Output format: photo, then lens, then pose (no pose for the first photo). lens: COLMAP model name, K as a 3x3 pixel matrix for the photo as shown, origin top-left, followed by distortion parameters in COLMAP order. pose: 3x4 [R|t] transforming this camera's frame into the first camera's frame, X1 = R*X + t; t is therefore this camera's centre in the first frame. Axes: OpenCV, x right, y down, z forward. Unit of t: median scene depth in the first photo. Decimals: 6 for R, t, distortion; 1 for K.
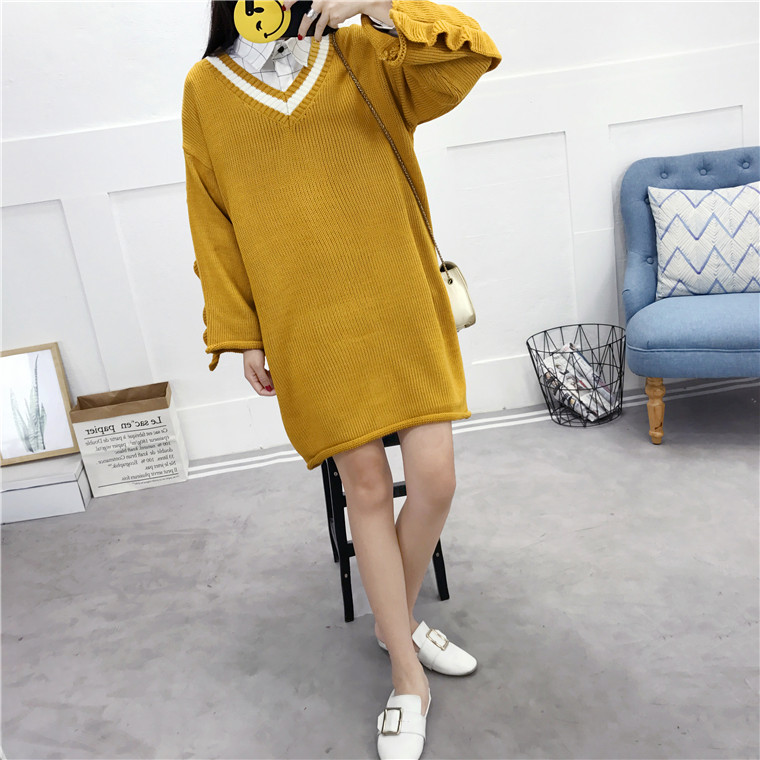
lens RADIAL K [[990.6, 0, 368.6], [0, 990.6, 358.4], [0, 0, 1]] dist [0.010813, -0.009740]
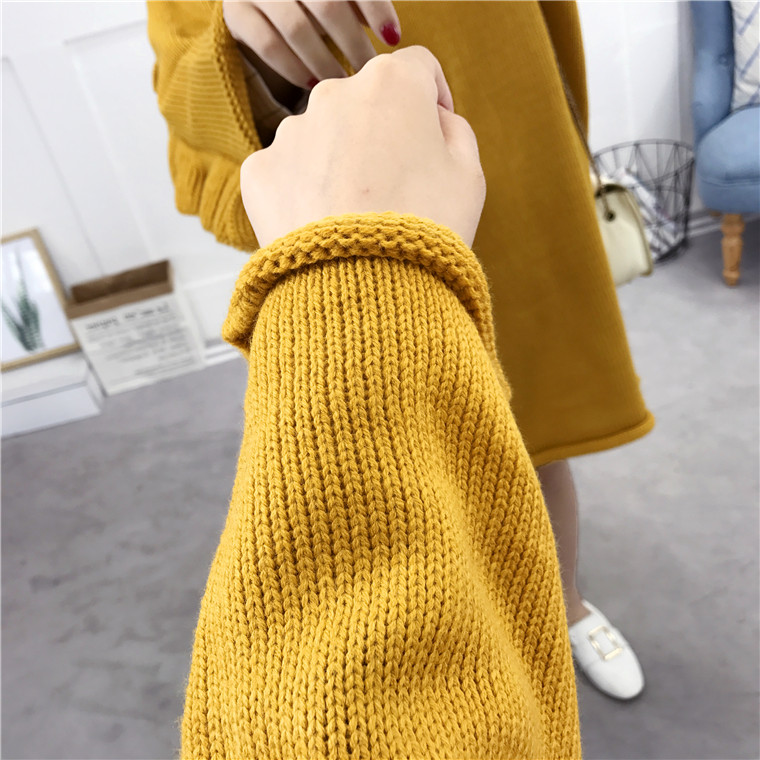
lens RADIAL K [[984.8, 0, 365.8], [0, 984.8, 410.3], [0, 0, 1]] dist [-0.007928, 0.070644]
pose [[0.996009, -0.086314, -0.022699, -0.021888], [0.089189, 0.953292, 0.288582, -0.087988], [-0.003270, -0.289455, 0.957186, 0.131764]]
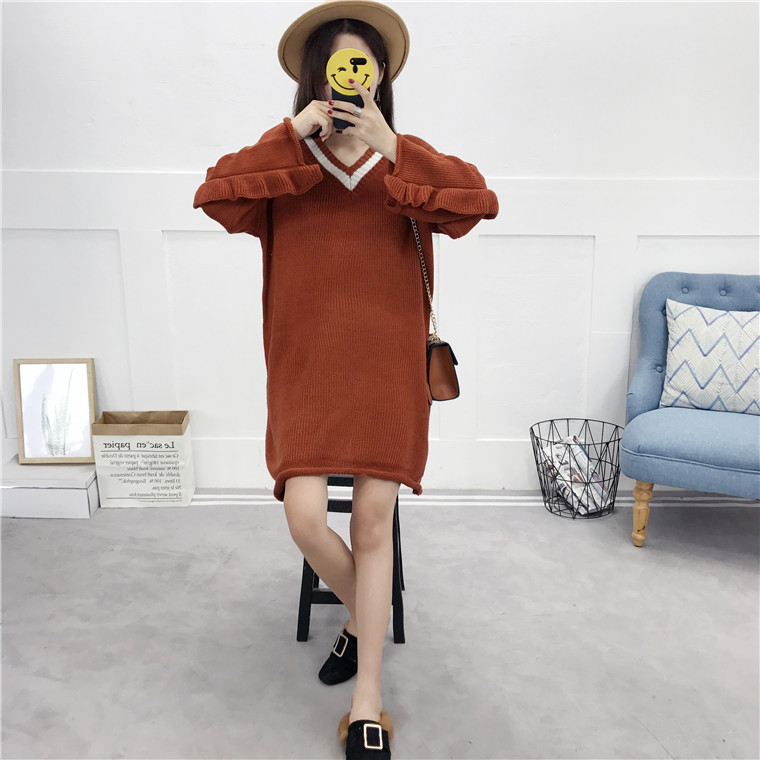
lens RADIAL K [[994.9, 0, 372.5], [0, 994.9, 341.8], [0, 0, 1]] dist [0.003011, 0.031375]
pose [[0.985134, 0.153463, -0.077205, 0.066420], [-0.159010, 0.984670, -0.071698, -0.004499], [0.065018, 0.082908, 0.994434, -0.058373]]
